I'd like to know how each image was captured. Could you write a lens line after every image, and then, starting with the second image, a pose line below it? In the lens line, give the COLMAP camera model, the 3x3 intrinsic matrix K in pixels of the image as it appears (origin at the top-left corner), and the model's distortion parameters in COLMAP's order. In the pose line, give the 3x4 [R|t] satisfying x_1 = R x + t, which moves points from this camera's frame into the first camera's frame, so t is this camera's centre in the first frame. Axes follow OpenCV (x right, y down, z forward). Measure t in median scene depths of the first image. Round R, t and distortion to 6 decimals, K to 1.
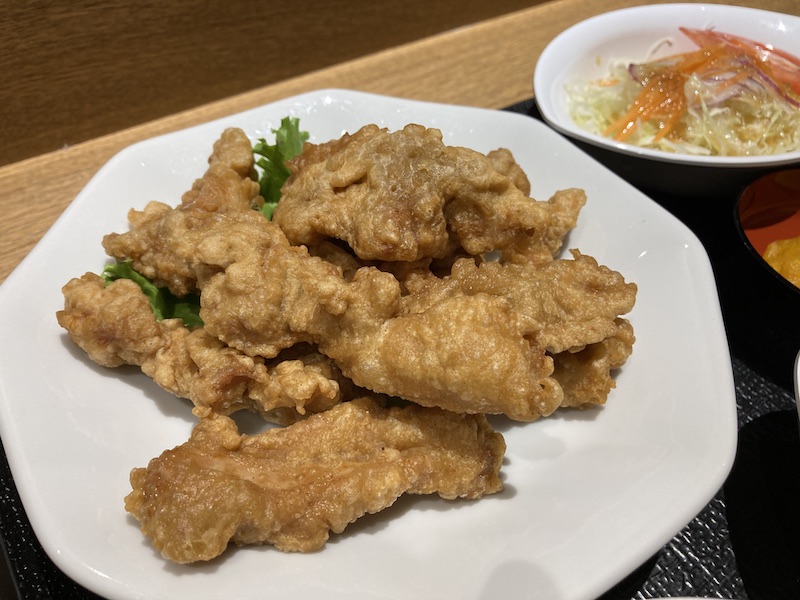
lens RADIAL K [[698.0, 0, 400.0], [0, 698.0, 300.0], [0, 0, 1]] dist [0.000082, 0.003185]
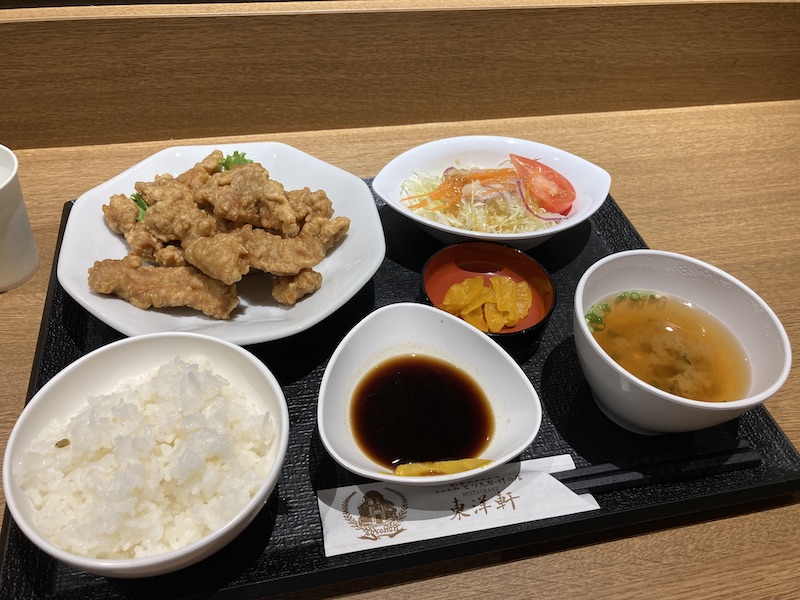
lens RADIAL K [[698.0, 0, 400.0], [0, 698.0, 300.0], [0, 0, 1]] dist [0.000082, 0.003185]
pose [[0.926671, 0.281664, -0.248889, 1.185492], [-0.293960, 0.955731, -0.012892, 0.062636], [0.234239, 0.085110, 0.968446, -1.109106]]
